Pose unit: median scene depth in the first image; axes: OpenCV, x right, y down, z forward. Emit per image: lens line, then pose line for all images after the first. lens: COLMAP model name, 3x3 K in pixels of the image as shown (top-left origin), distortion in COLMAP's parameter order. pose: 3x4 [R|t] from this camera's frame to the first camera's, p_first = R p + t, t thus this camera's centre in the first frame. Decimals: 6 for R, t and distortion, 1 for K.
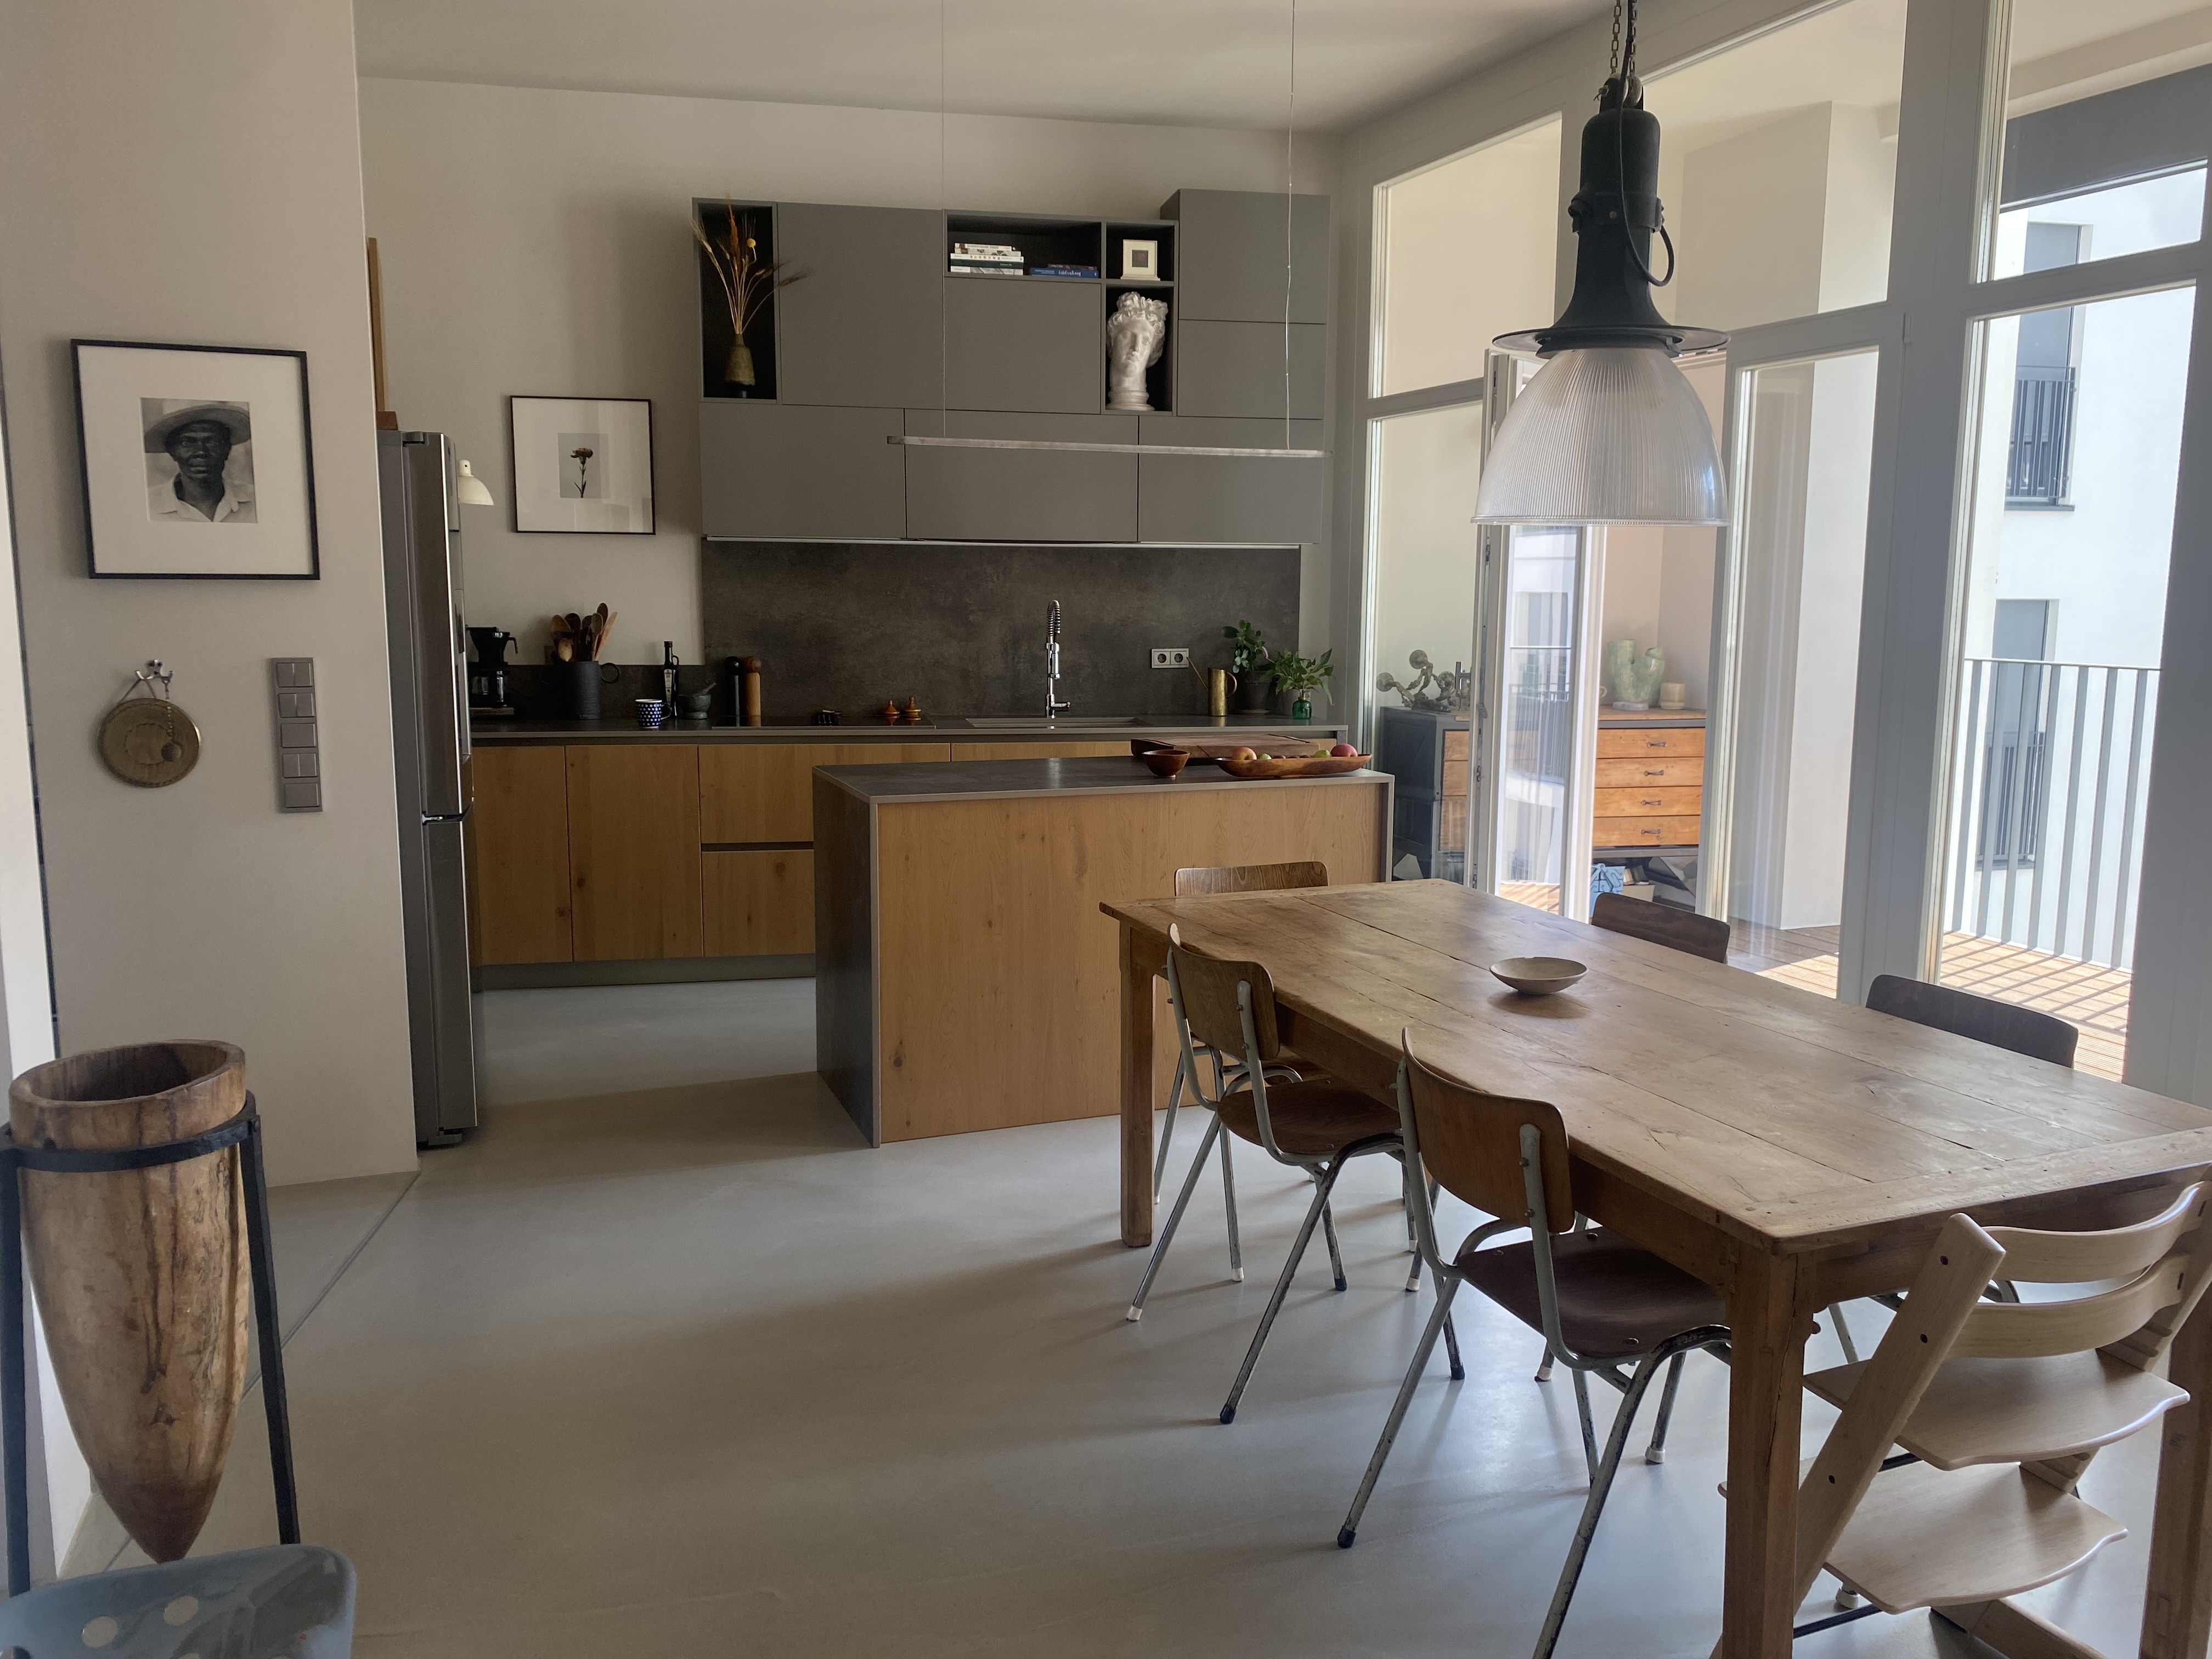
lens RADIAL K [[1684.7, 0, 1106.3], [0, 1684.7, 828.1], [0, 0, 1]] dist [0.046530, -0.001364]
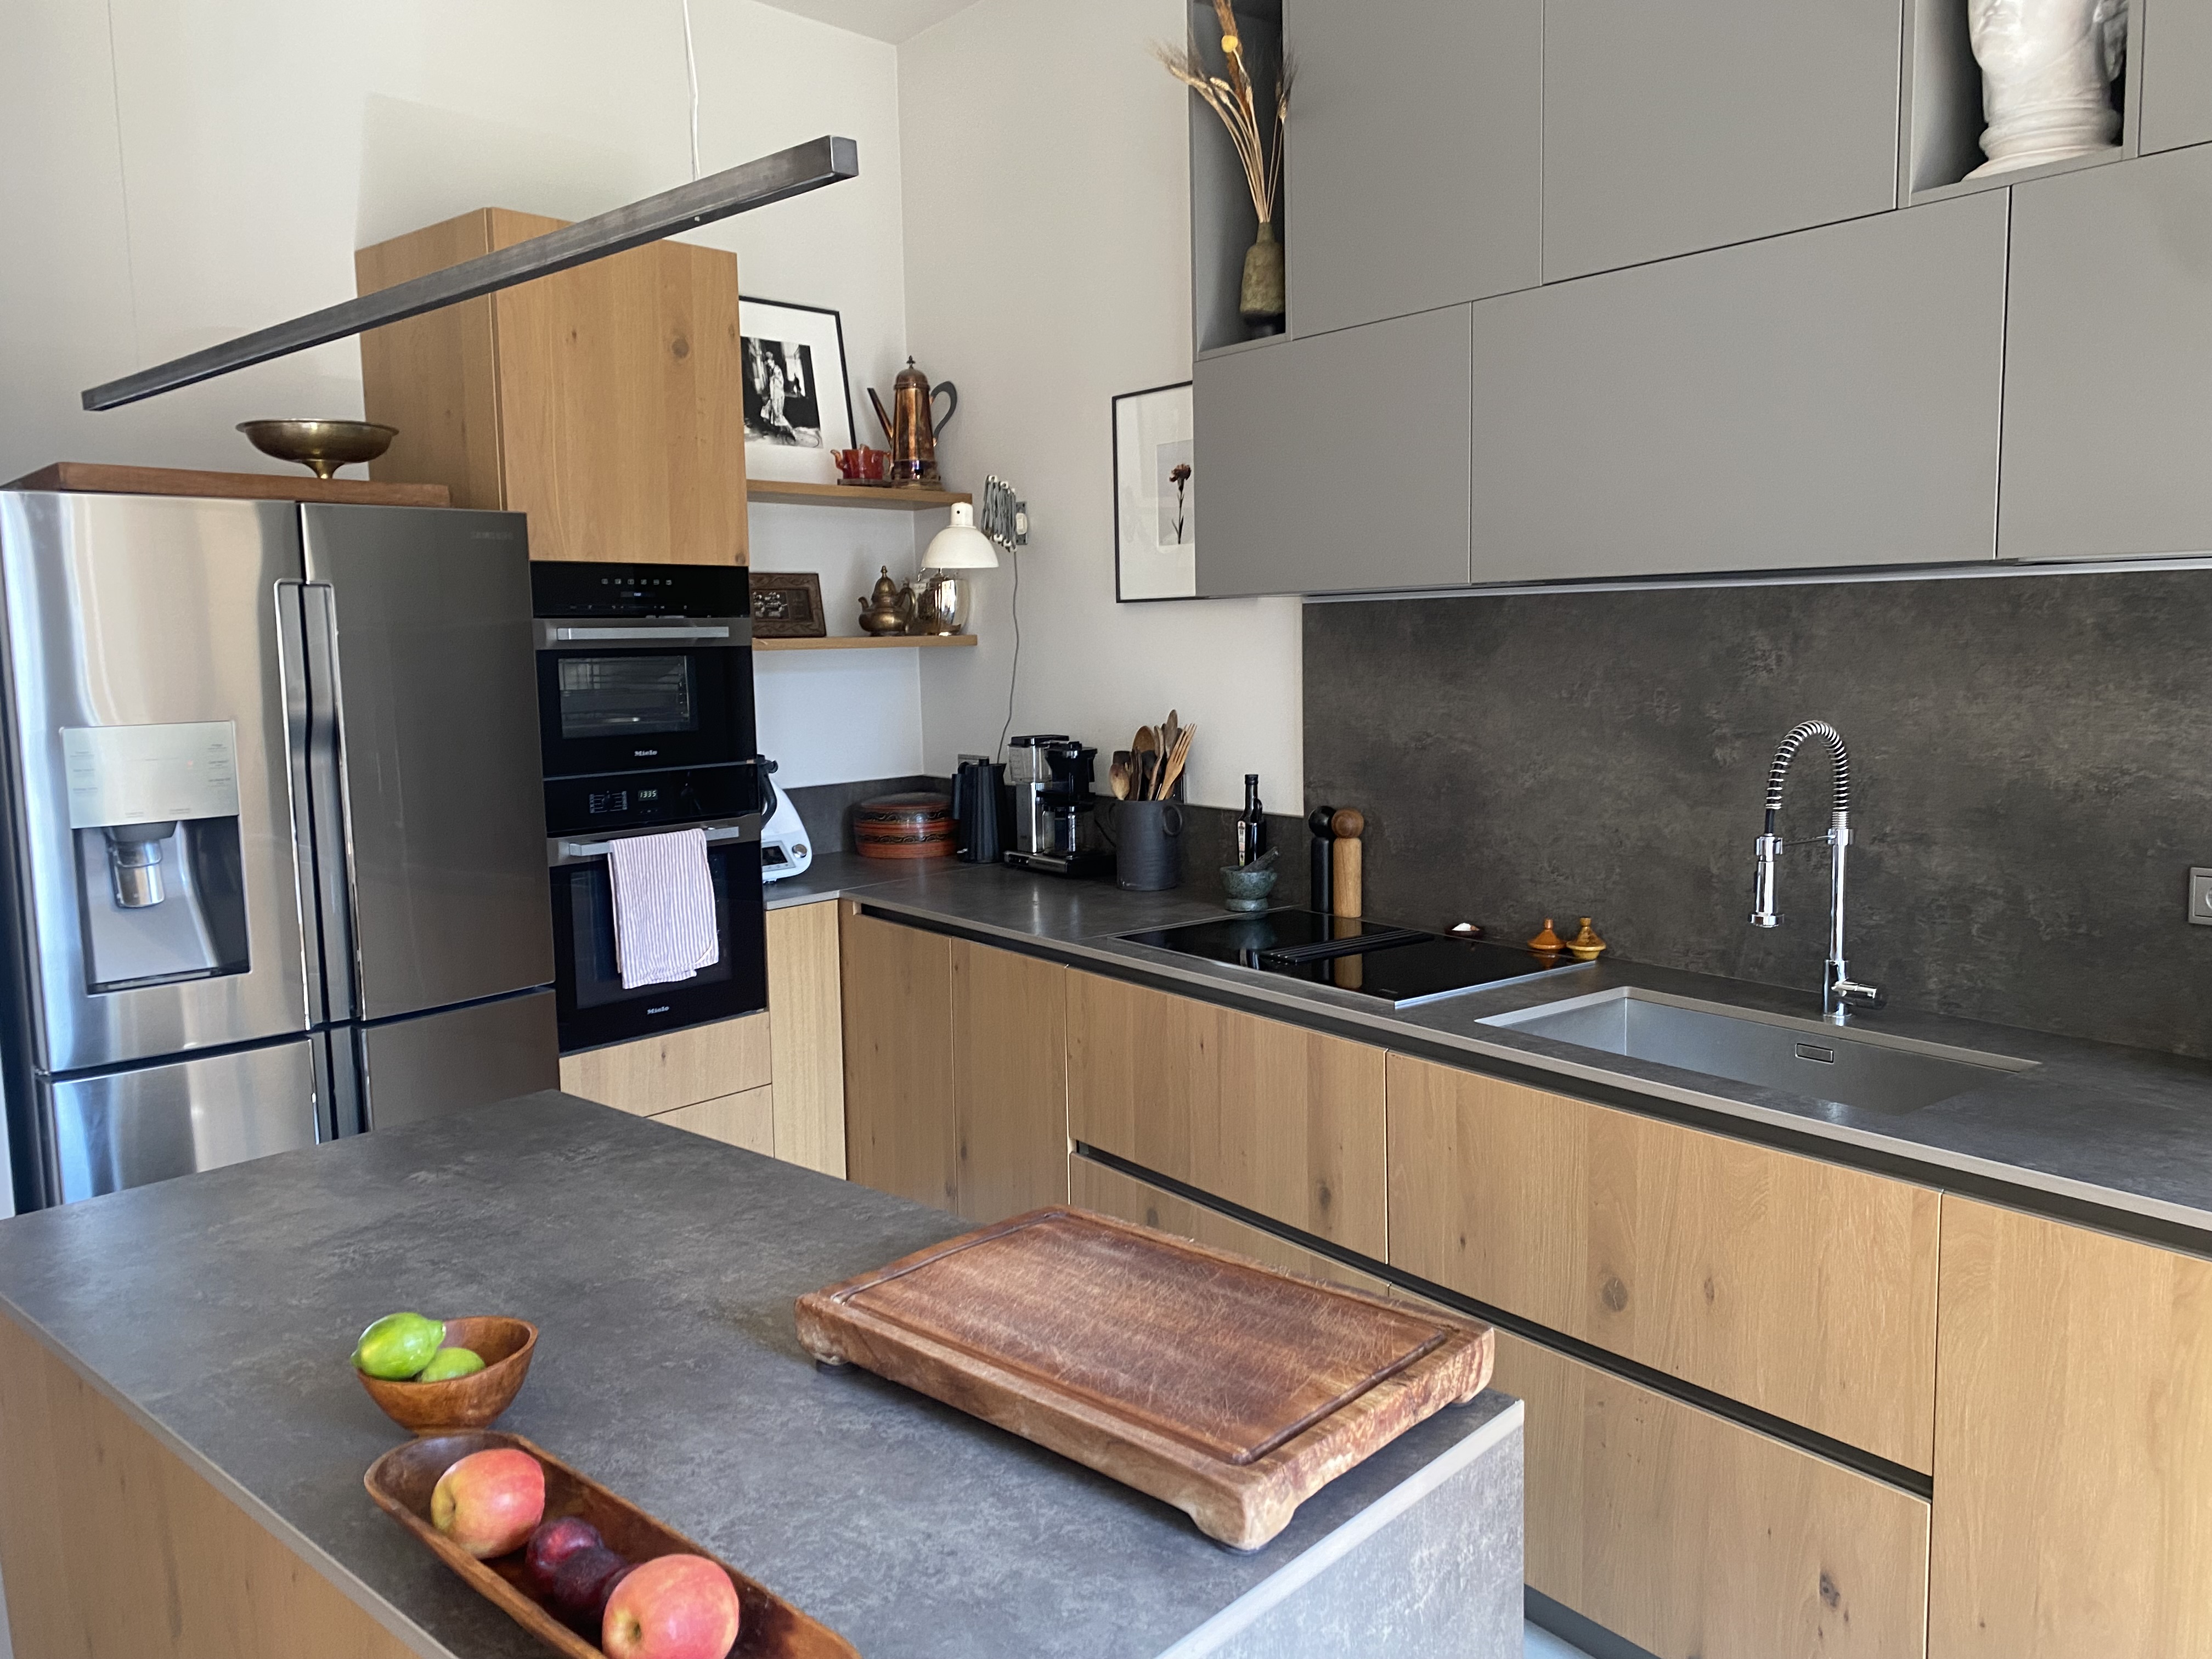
lens RADIAL K [[1684.7, 0, 1107.1], [0, 1684.7, 831.8], [0, 0, 1]] dist [0.046530, -0.001364]
pose [[0.445750, 0.088461, -0.890776, 0.244595], [-0.100808, 0.993736, 0.048241, -0.112474], [0.889463, 0.068294, 0.451875, 0.681351]]
